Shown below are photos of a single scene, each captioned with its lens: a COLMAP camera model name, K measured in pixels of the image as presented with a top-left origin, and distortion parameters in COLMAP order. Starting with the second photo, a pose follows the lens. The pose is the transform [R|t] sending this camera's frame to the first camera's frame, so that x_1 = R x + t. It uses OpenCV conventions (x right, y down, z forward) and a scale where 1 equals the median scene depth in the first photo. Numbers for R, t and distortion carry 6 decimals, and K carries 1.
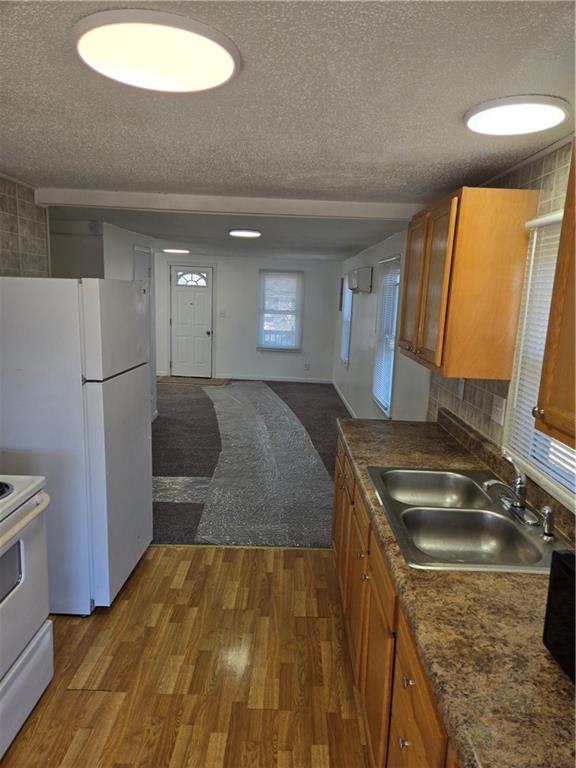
lens RADIAL K [[514.1, 0, 290.8], [0, 514.1, 377.7], [0, 0, 1]] dist [0.069484, -0.054596]
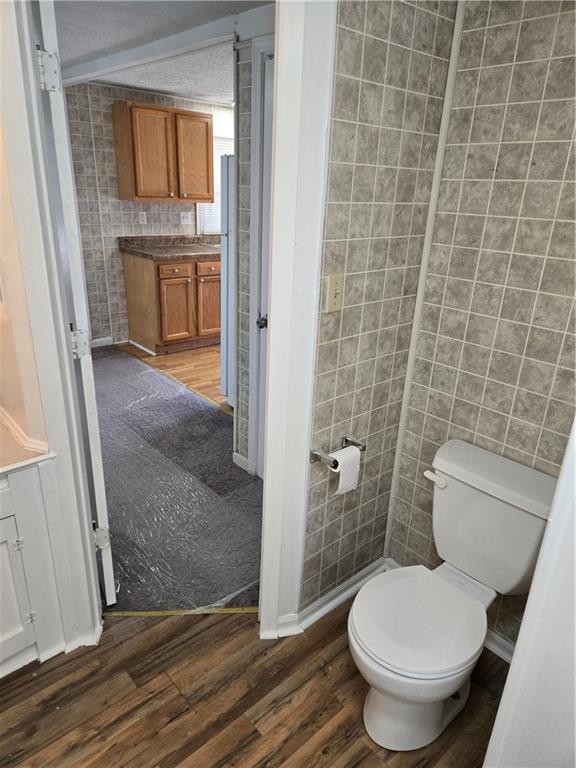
lens RADIAL K [[514.1, 0, 282.7], [0, 514.1, 385.6], [0, 0, 1]] dist [0.069484, -0.054596]
pose [[-0.653764, -0.333190, 0.679395, -1.499470], [0.064863, 0.869860, 0.489015, -0.346208], [-0.753913, 0.363768, -0.547071, 1.998160]]
